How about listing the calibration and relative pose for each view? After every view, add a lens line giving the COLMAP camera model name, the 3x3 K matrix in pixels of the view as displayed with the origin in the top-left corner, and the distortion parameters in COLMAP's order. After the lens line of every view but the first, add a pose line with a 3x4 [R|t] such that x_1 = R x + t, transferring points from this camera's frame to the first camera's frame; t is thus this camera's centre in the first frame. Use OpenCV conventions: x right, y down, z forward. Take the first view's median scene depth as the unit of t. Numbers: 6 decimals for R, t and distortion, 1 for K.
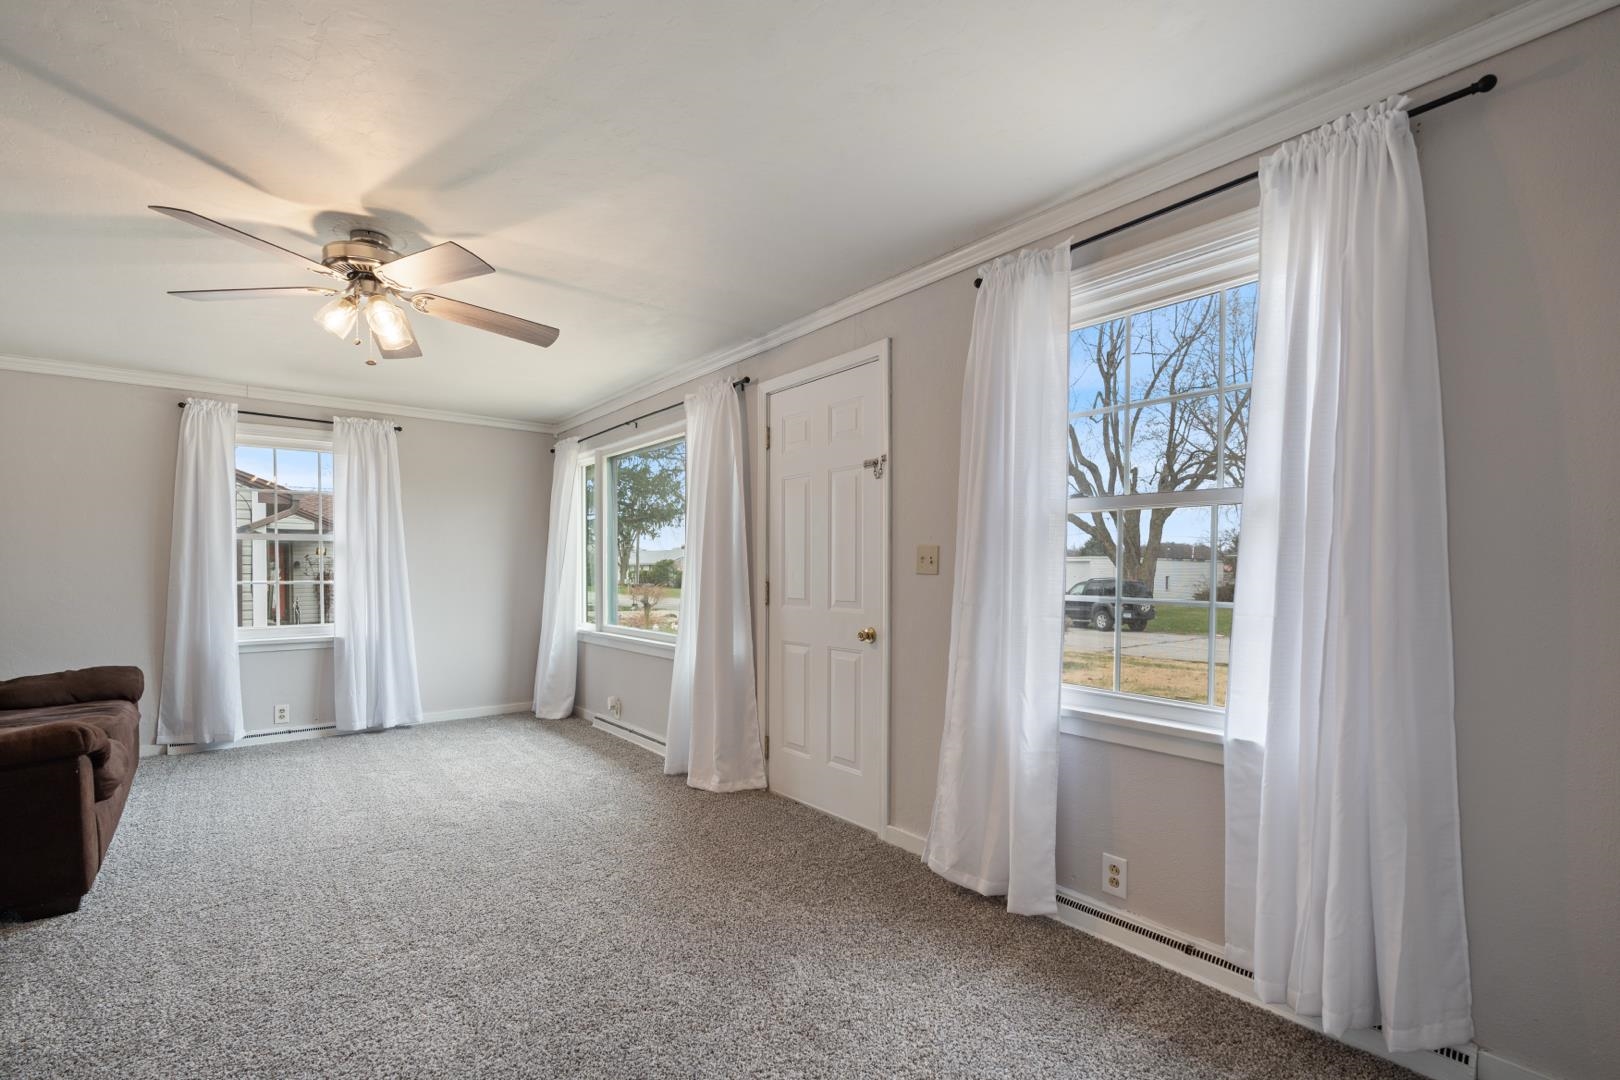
lens RADIAL K [[712.8, 0, 810.8], [0, 712.8, 582.8], [0, 0, 1]] dist [0.003163, 0.000226]
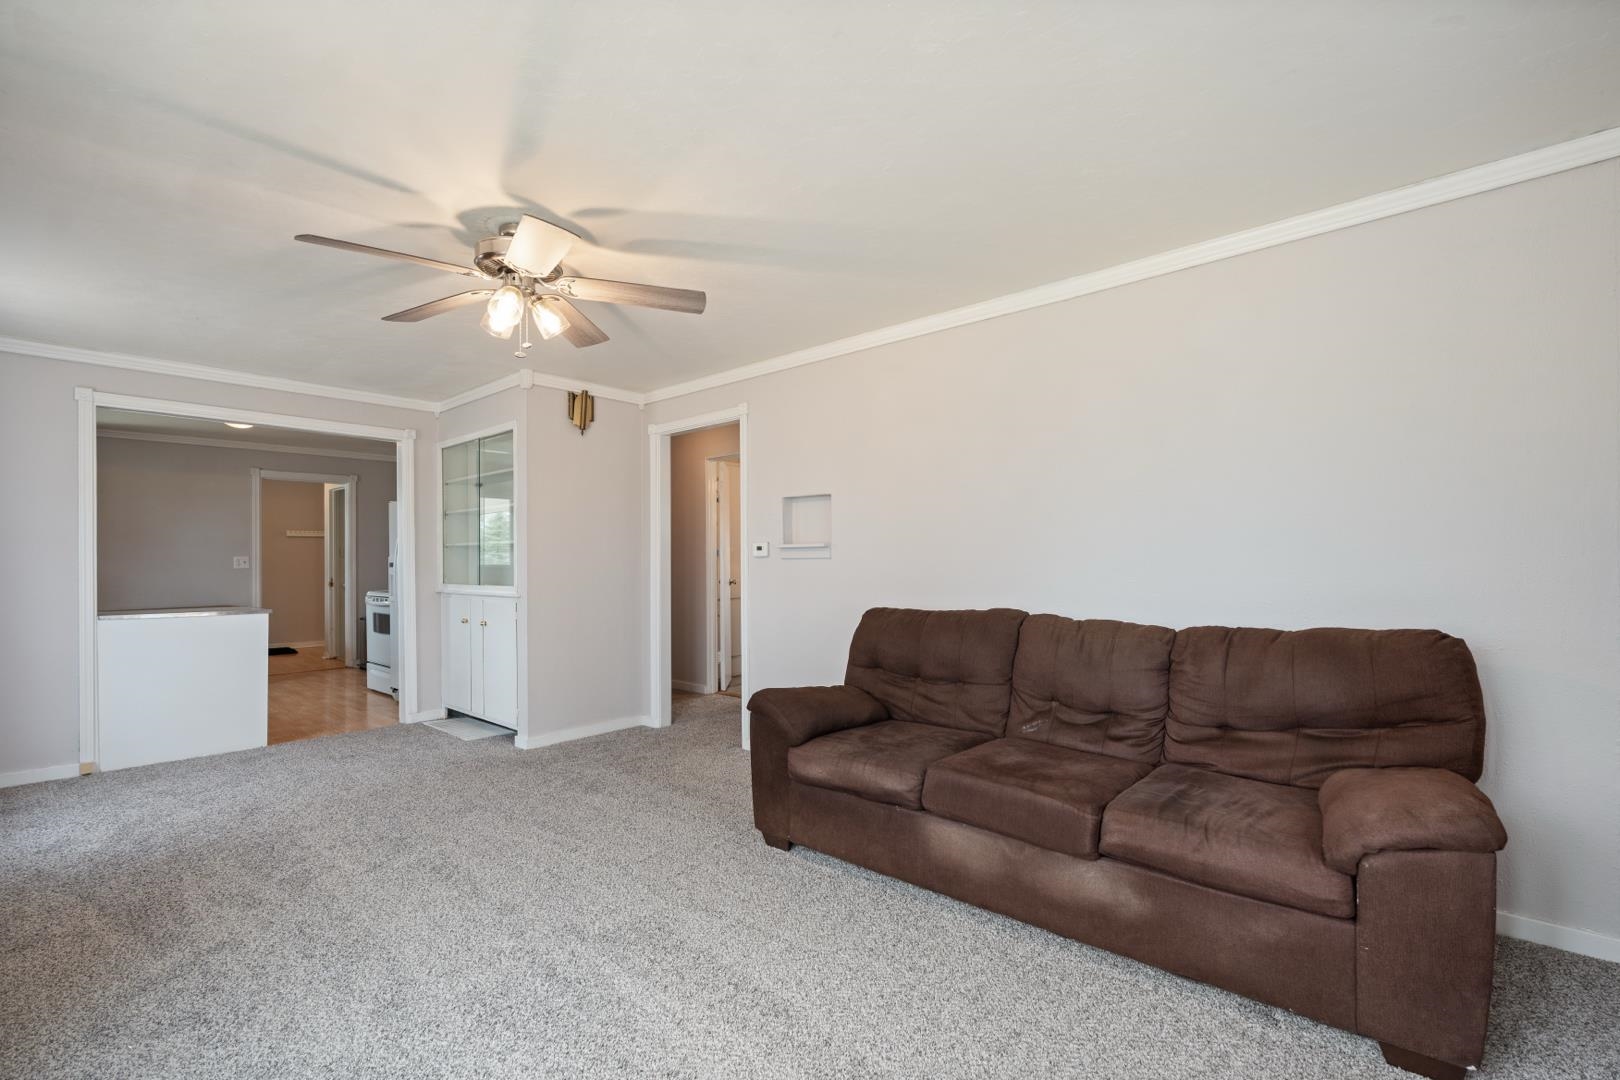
lens RADIAL K [[712.8, 0, 803.9], [0, 712.8, 550.9], [0, 0, 1]] dist [0.003163, 0.000226]
pose [[-0.989298, 0.006157, -0.145780, -0.596166], [0.004960, 0.999951, 0.008572, -0.025302], [0.145825, 0.007757, -0.989280, 1.418025]]
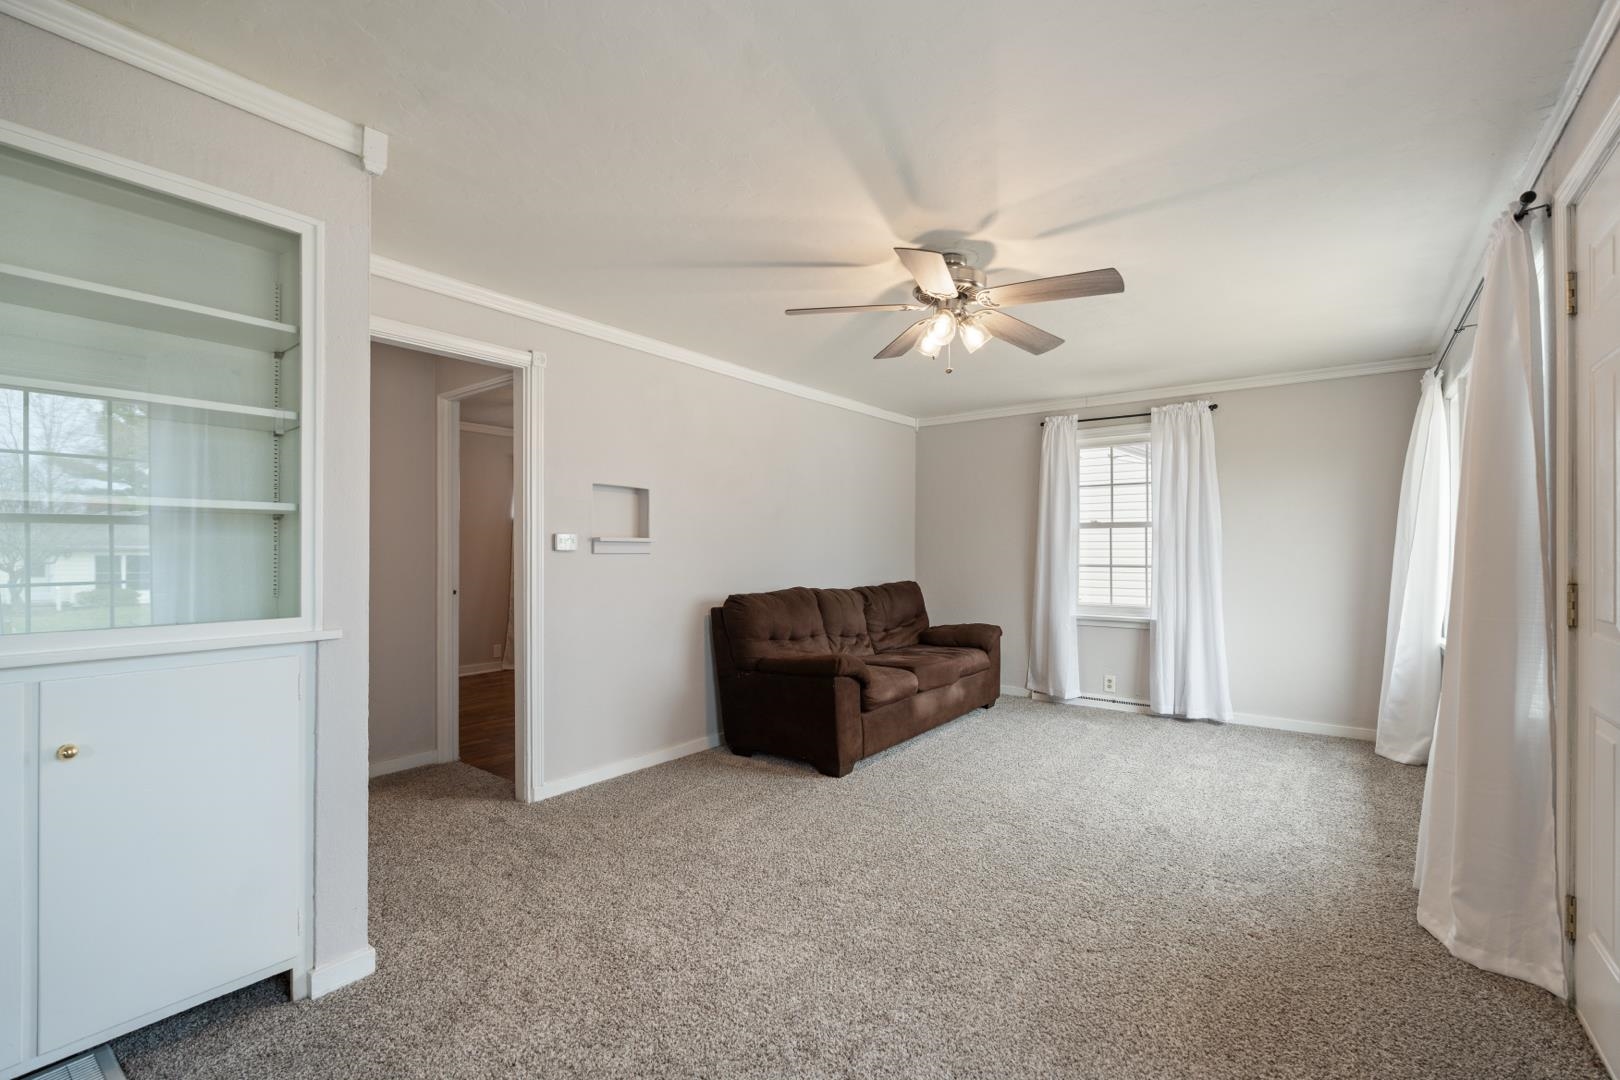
lens RADIAL K [[712.8, 0, 826.8], [0, 712.8, 544.9], [0, 0, 1]] dist [0.003163, 0.000226]
pose [[0.262821, -0.008352, -0.964808, 0.283454], [-0.020680, 0.999684, -0.014287, -0.010243], [0.964623, 0.023707, 0.262565, 0.364137]]
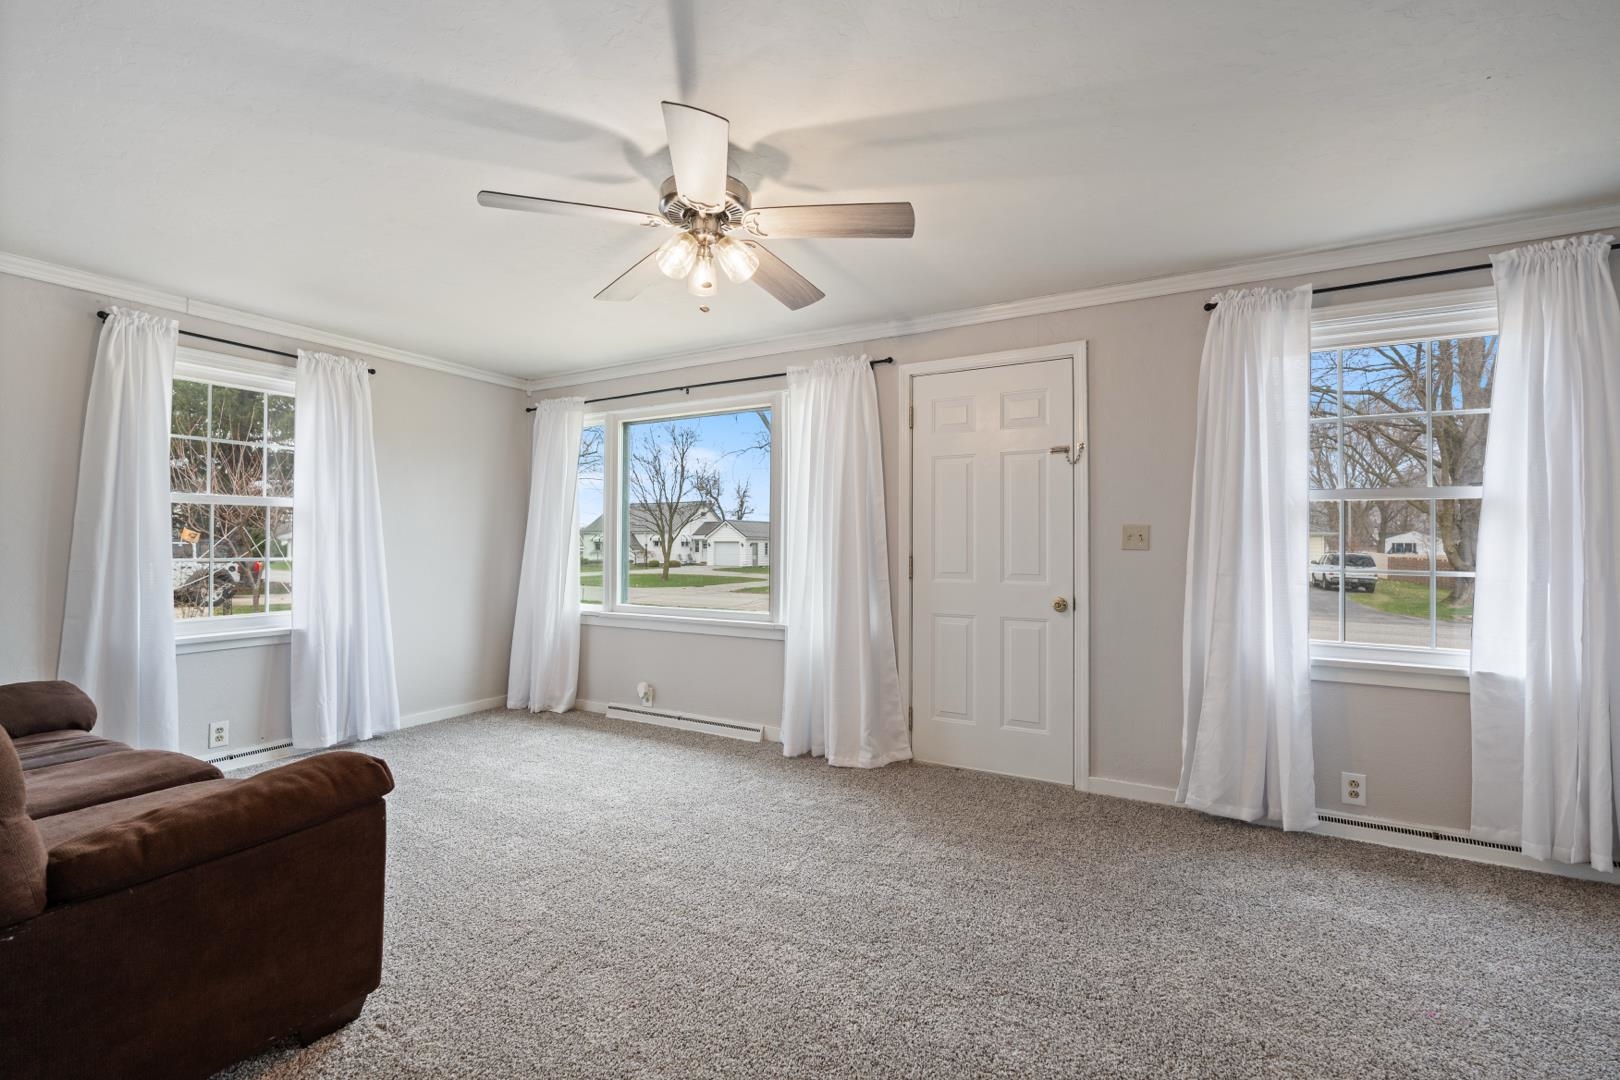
lens RADIAL K [[712.8, 0, 801.6], [0, 712.8, 535.4], [0, 0, 1]] dist [0.003163, 0.000226]
pose [[0.934442, 0.007510, 0.356036, -0.570593], [0.003078, 0.999570, -0.029161, -0.002816], [-0.356102, 0.028346, 0.934017, 0.093327]]
